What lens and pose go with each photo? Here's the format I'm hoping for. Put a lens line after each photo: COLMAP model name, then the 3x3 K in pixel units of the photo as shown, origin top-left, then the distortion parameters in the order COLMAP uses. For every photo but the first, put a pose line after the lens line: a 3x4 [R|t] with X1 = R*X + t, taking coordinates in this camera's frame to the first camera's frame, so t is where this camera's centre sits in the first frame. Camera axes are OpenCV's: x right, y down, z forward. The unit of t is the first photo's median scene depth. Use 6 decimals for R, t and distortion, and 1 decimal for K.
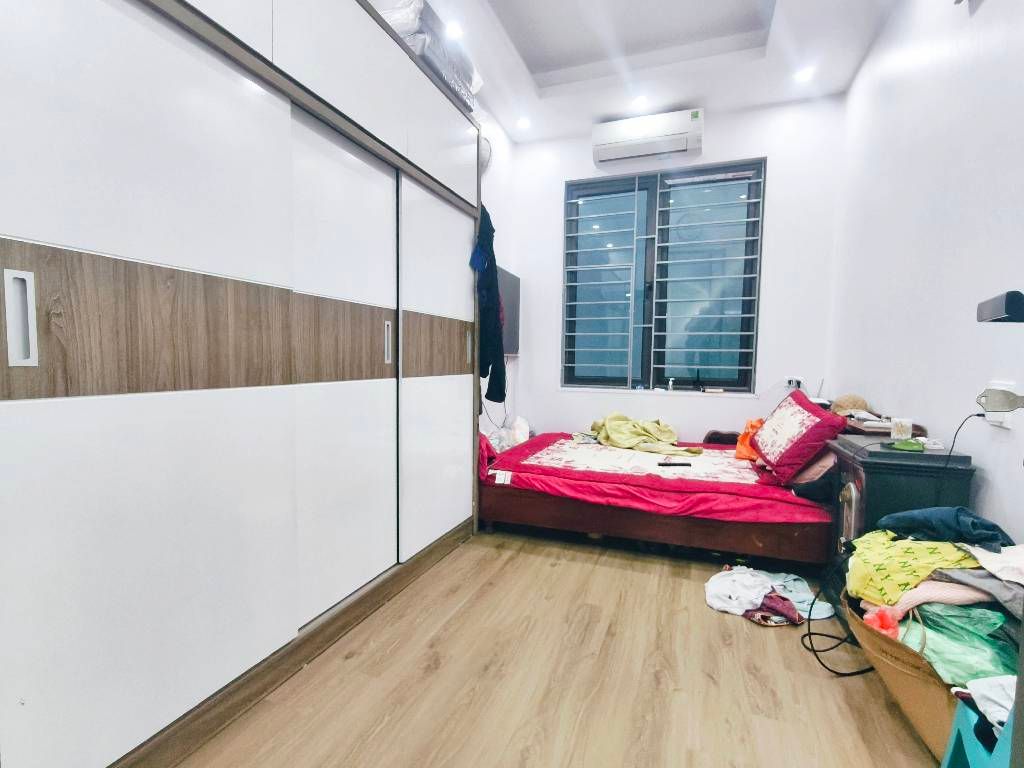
lens RADIAL K [[475.5, 0, 510.6], [0, 475.5, 388.1], [0, 0, 1]] dist [-0.000084, -0.000114]
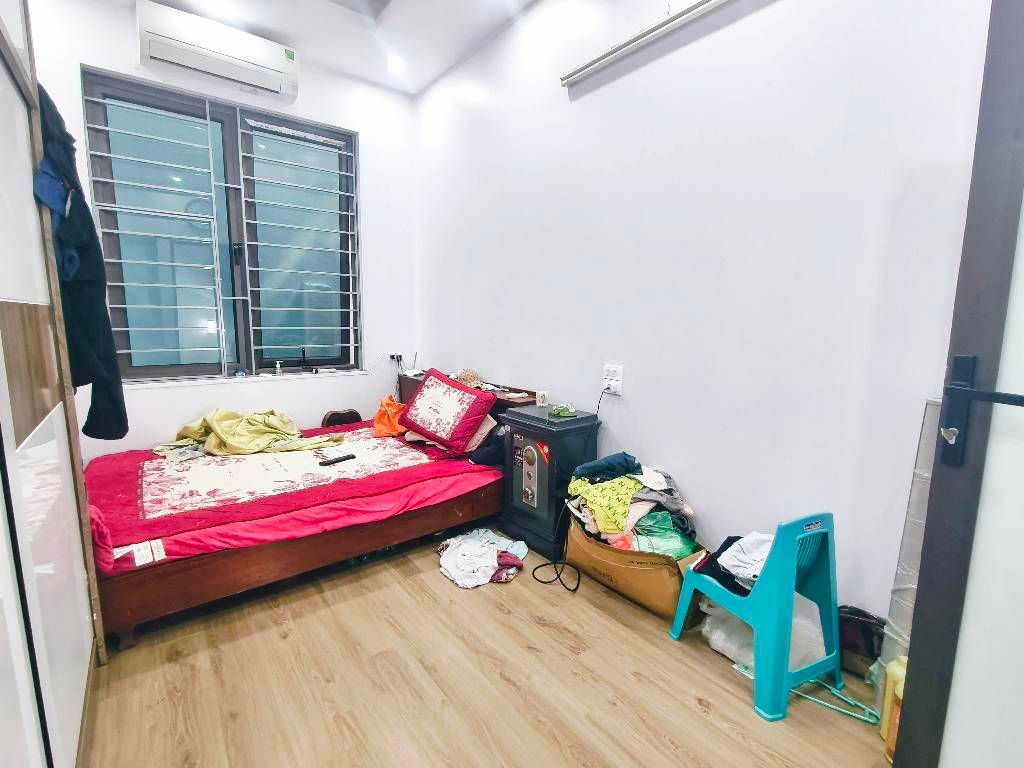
lens RADIAL K [[475.5, 0, 510.6], [0, 475.5, 388.1], [0, 0, 1]] dist [-0.000084, -0.000114]
pose [[0.521167, -0.132003, 0.843184, -0.275624], [0.050126, 0.990995, 0.124161, -0.086776], [-0.851981, -0.022444, 0.523091, 0.264679]]
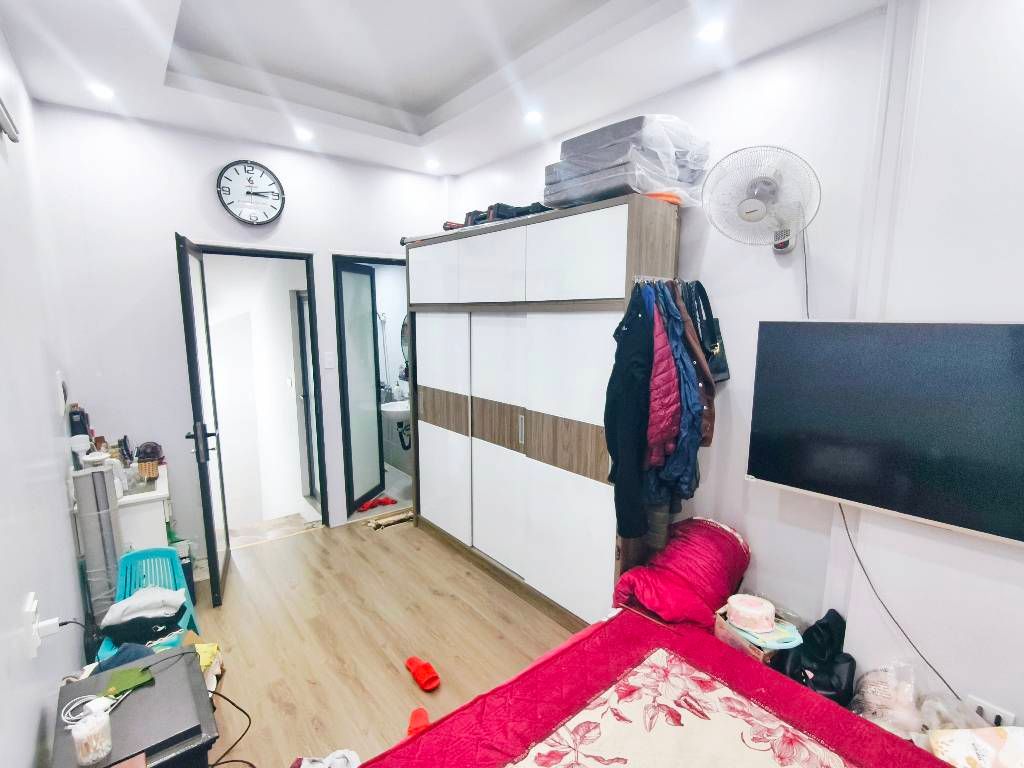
lens RADIAL K [[475.5, 0, 510.6], [0, 475.5, 388.1], [0, 0, 1]] dist [-0.000084, -0.000114]
pose [[-0.489320, 0.121478, -0.863602, 0.748729], [-0.054767, 0.984016, 0.169447, -0.347858], [0.870383, 0.130211, -0.474846, 1.227109]]
